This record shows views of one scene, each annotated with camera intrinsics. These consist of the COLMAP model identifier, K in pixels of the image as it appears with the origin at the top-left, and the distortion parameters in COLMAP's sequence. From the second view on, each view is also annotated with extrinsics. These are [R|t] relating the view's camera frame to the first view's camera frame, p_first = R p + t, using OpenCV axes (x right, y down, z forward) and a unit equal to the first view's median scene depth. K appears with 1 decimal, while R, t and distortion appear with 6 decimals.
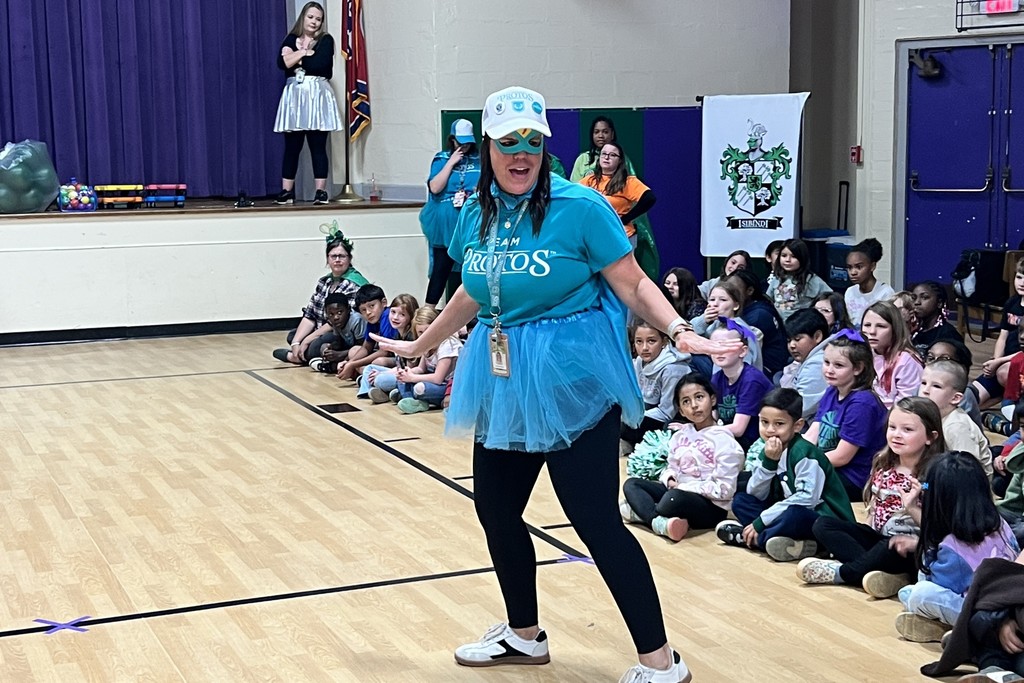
lens RADIAL K [[1537.6, 0, 525.7], [0, 1537.6, 338.9], [0, 0, 1]] dist [0.233070, -0.890149]
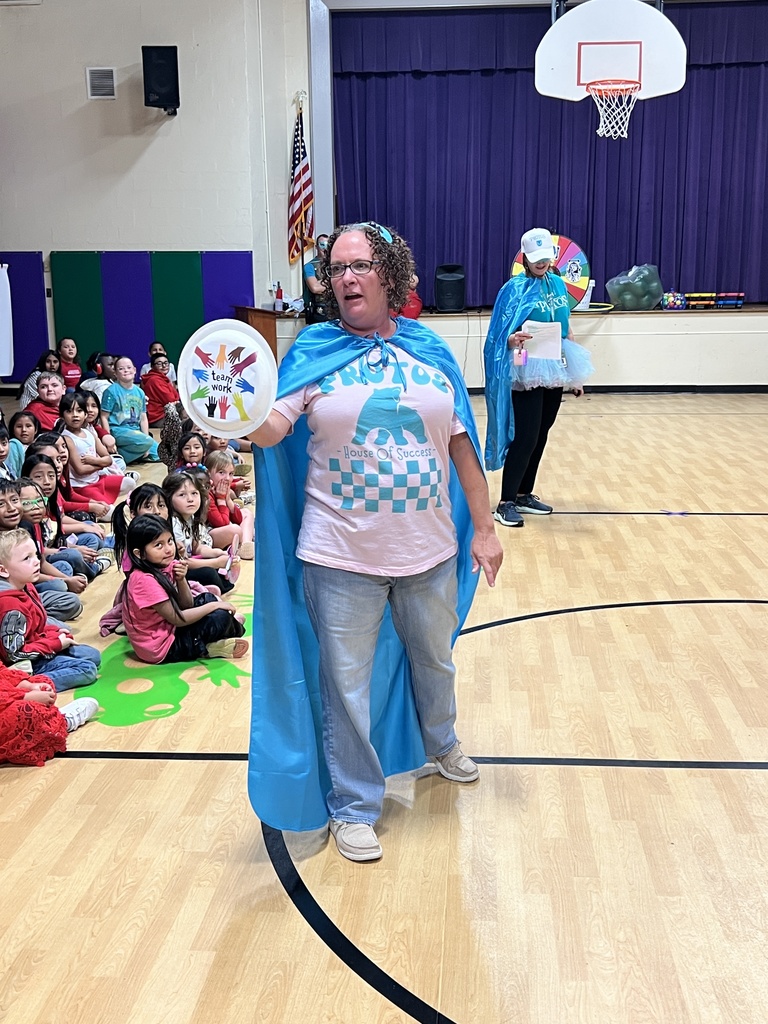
lens RADIAL K [[1170.9, 0, 387.2], [0, 1170.9, 521.7], [0, 0, 1]] dist [0.119204, -0.270369]
pose [[0.882669, 0.102485, -0.458686, 0.029508], [-0.063157, 0.992949, 0.100320, 0.031772], [0.465733, -0.059580, 0.882917, -0.219115]]
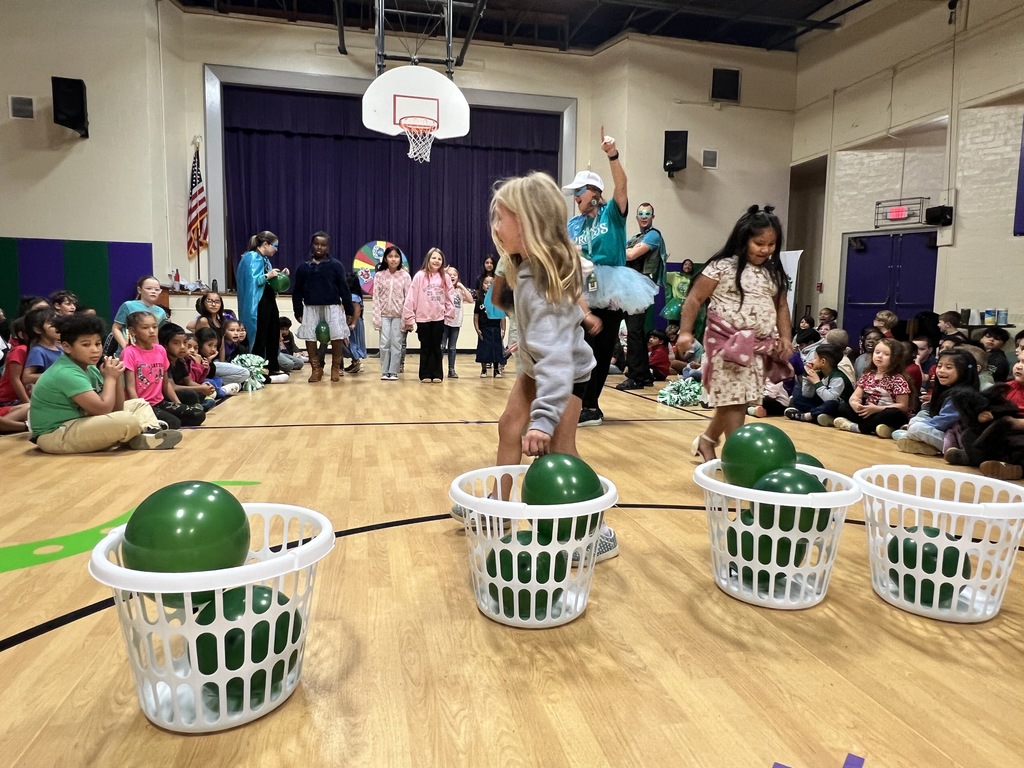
lens RADIAL K [[654.2, 0, 509.1], [0, 654.2, 379.1], [0, 0, 1]] dist [-0.005897, -0.000726]
pose [[0.980796, 0.049161, -0.188736, -0.036553], [-0.055184, 0.998117, -0.026787, 0.067351], [0.187064, 0.036687, 0.981662, 0.056569]]
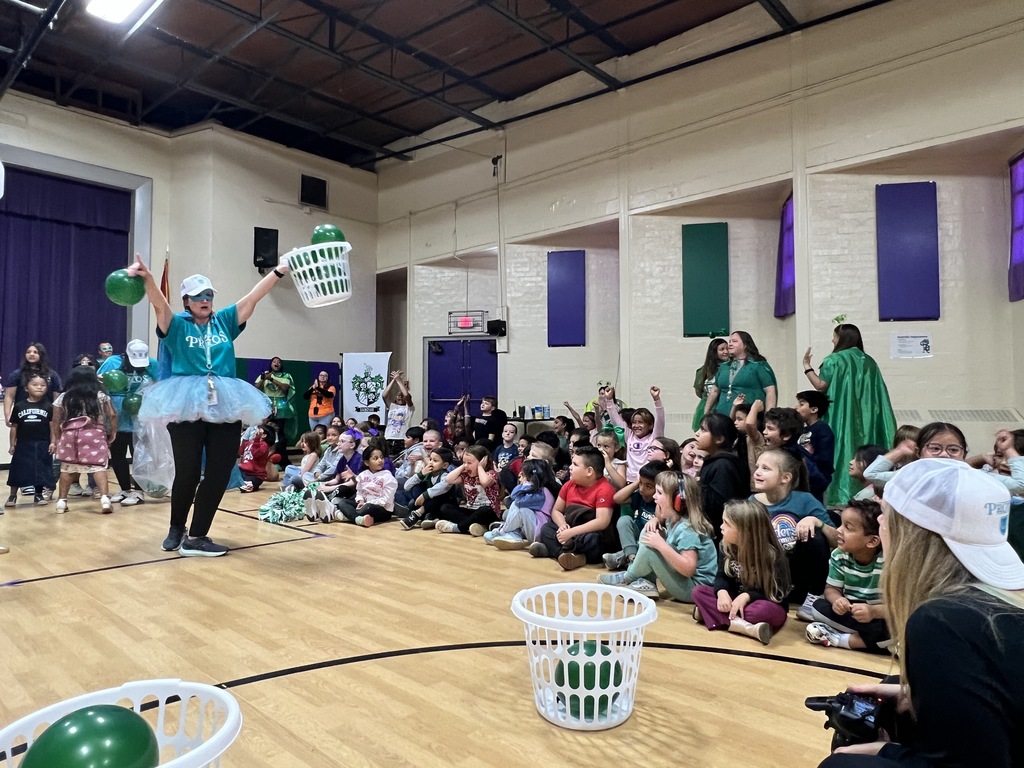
lens RADIAL K [[654.2, 0, 509.1], [0, 654.2, 379.1], [0, 0, 1]] dist [-0.005897, -0.000726]
pose [[0.917009, 0.029317, 0.397787, -0.043085], [0.040674, 0.985223, -0.166376, 0.050287], [-0.396786, 0.168748, 0.902266, 0.074801]]
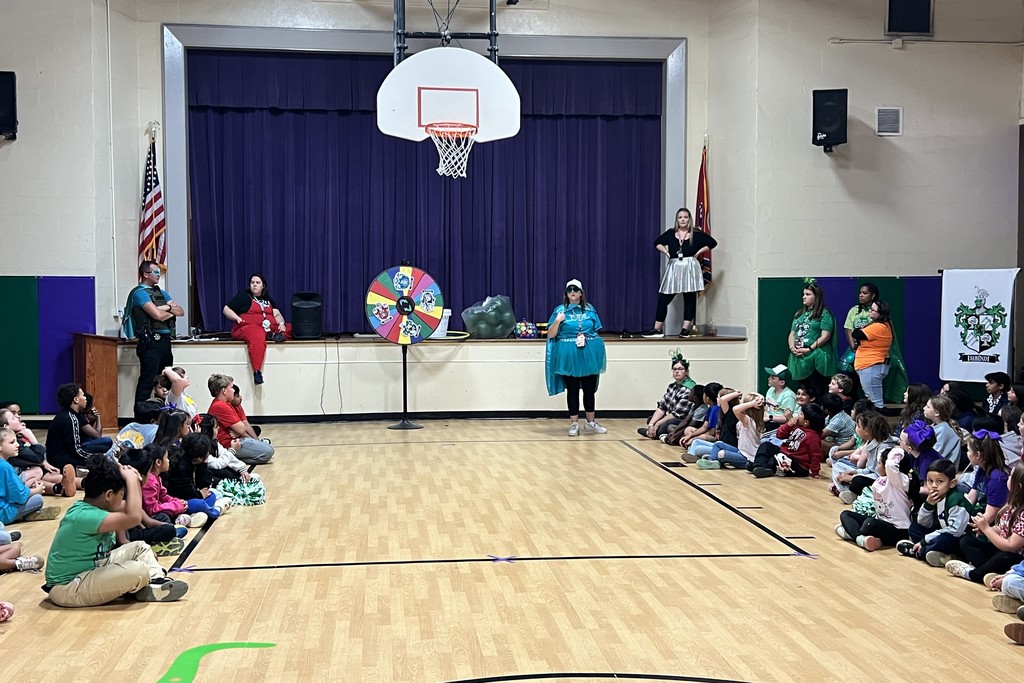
lens RADIAL K [[1115.9, 0, 512.0], [0, 1115.9, 341.5], [0, 0, 1]] dist [0.138232, -0.351822]
pose [[0.956295, 0.025808, -0.291262, 0.042932], [-0.050664, 0.995655, -0.078125, 0.014348], [0.287980, 0.089467, 0.953448, -0.128698]]
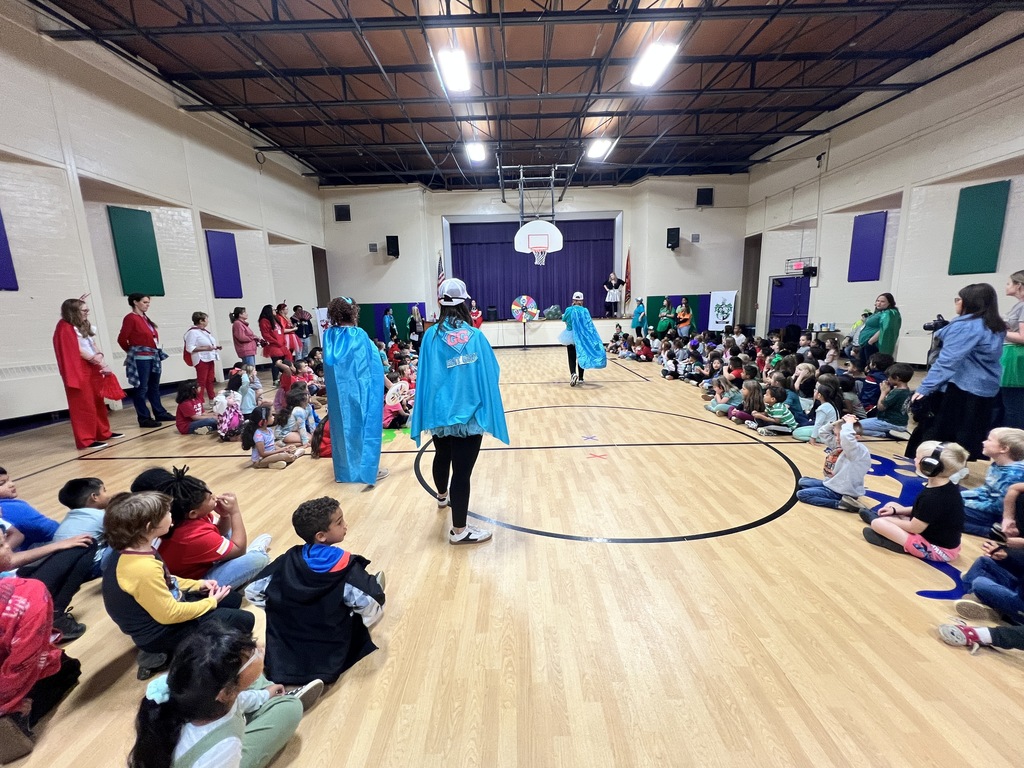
lens RADIAL K [[417.0, 0, 512.0], [0, 417.0, 384.0], [0, 0, 1]] dist [-0.001575, 0.000113]
pose [[0.915345, 0.062578, -0.397779, 0.094472], [-0.038604, 0.996938, 0.068003, 0.038411], [0.400816, -0.046890, 0.914958, -0.274494]]
